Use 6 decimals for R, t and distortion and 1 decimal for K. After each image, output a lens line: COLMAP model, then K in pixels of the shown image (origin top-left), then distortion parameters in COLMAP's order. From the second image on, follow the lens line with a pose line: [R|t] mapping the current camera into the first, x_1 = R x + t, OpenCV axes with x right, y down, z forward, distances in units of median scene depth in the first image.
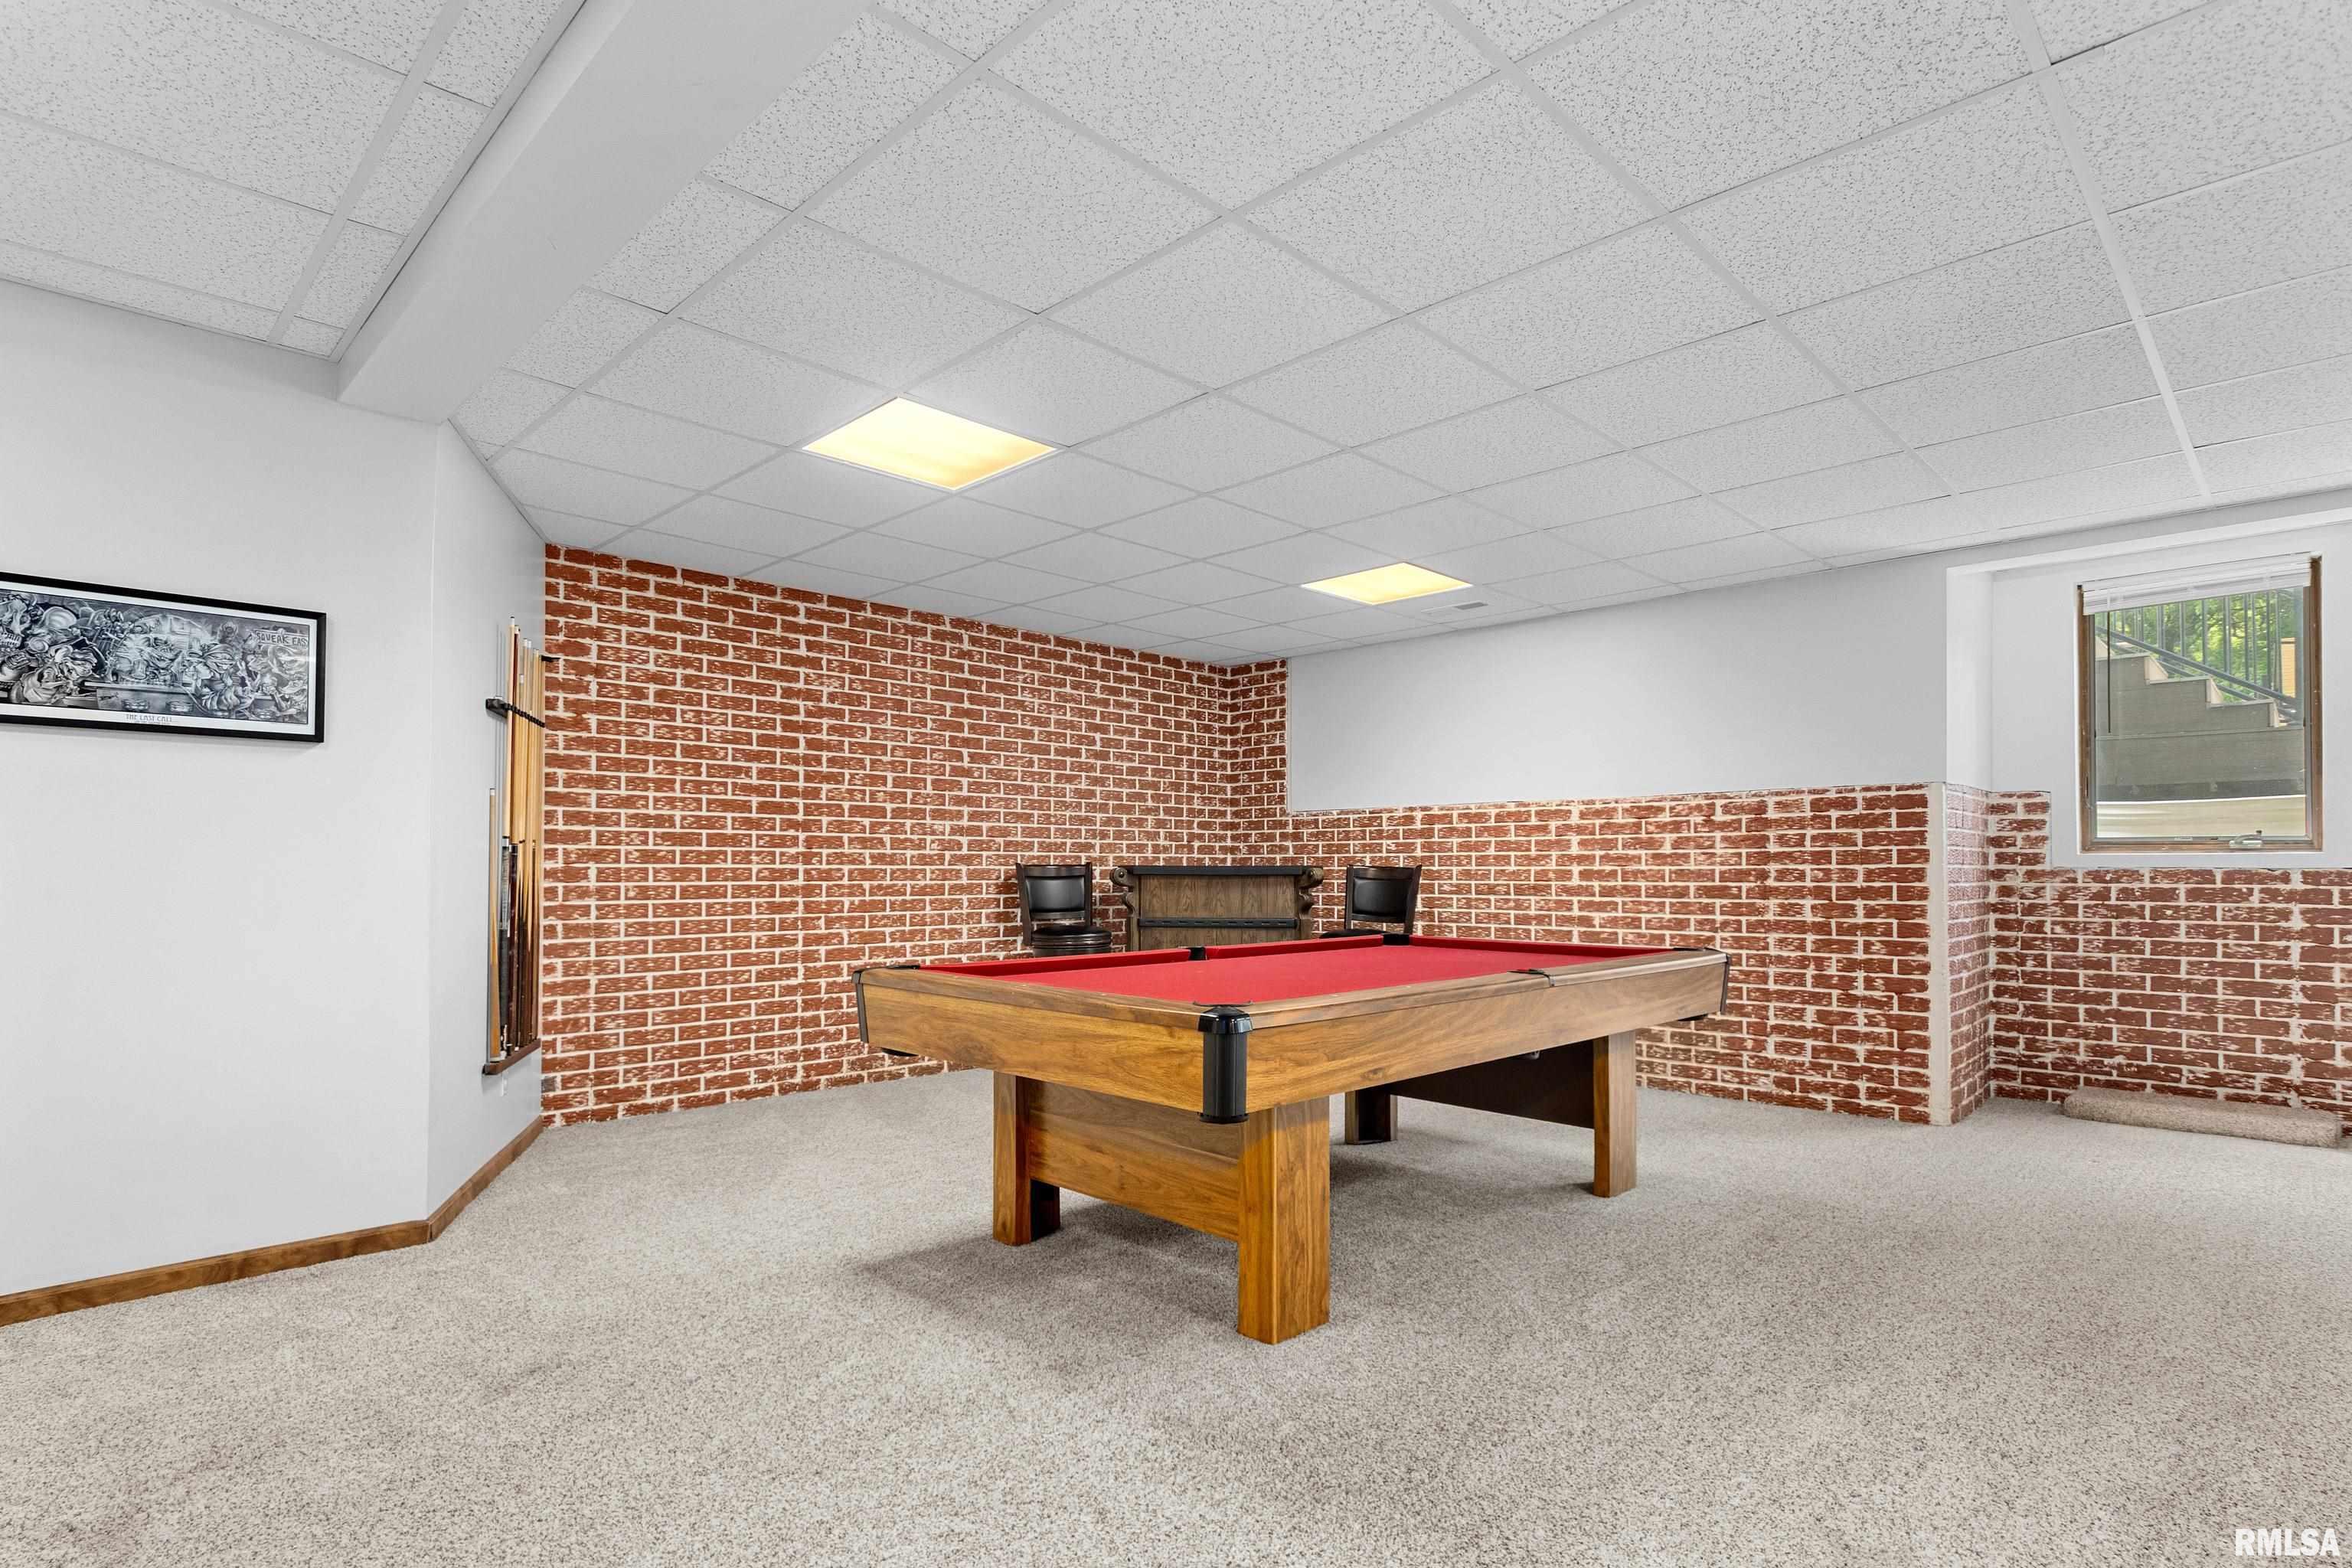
lens RADIAL K [[1178.5, 0, 1171.4], [0, 1178.5, 857.4], [0, 0, 1]] dist [0.000660, -0.000710]
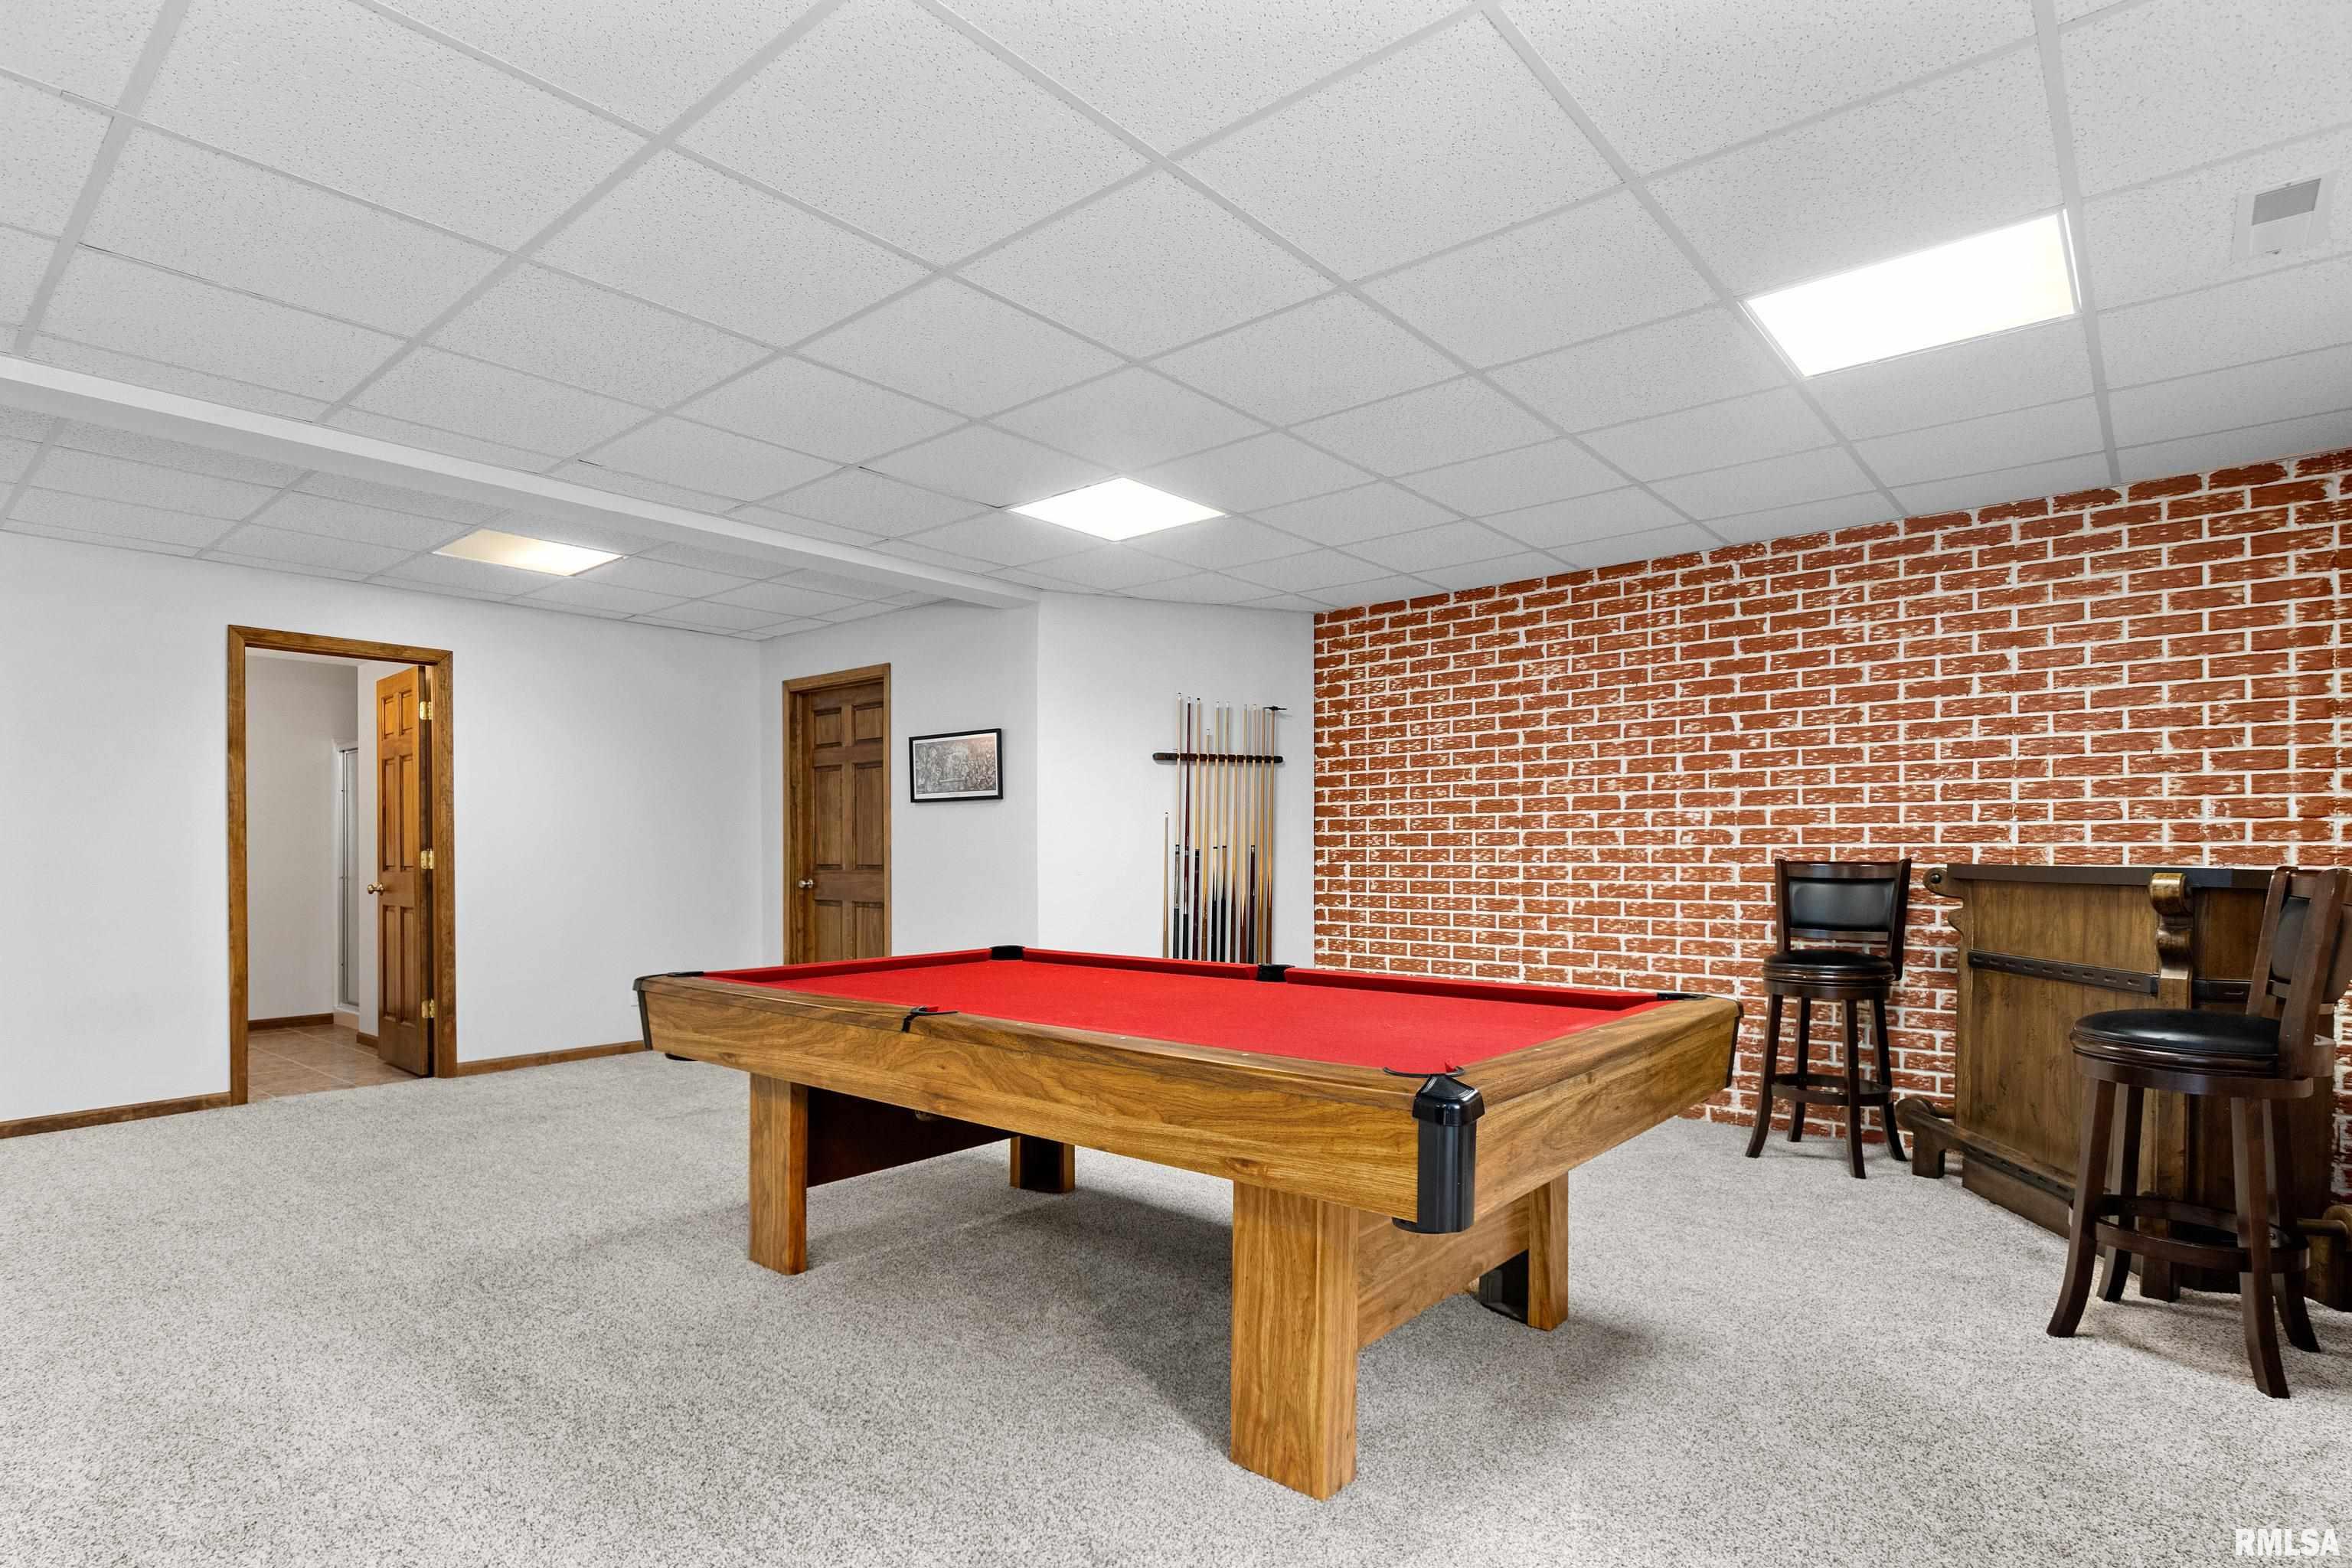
lens RADIAL K [[1178.5, 0, 1171.4], [0, 1178.5, 857.4], [0, 0, 1]] dist [0.000660, -0.000710]
pose [[0.076010, 0.000948, -0.997107, 0.637748], [0.013722, 0.999904, 0.001996, -0.003786], [0.997013, -0.013834, 0.075990, 0.633799]]
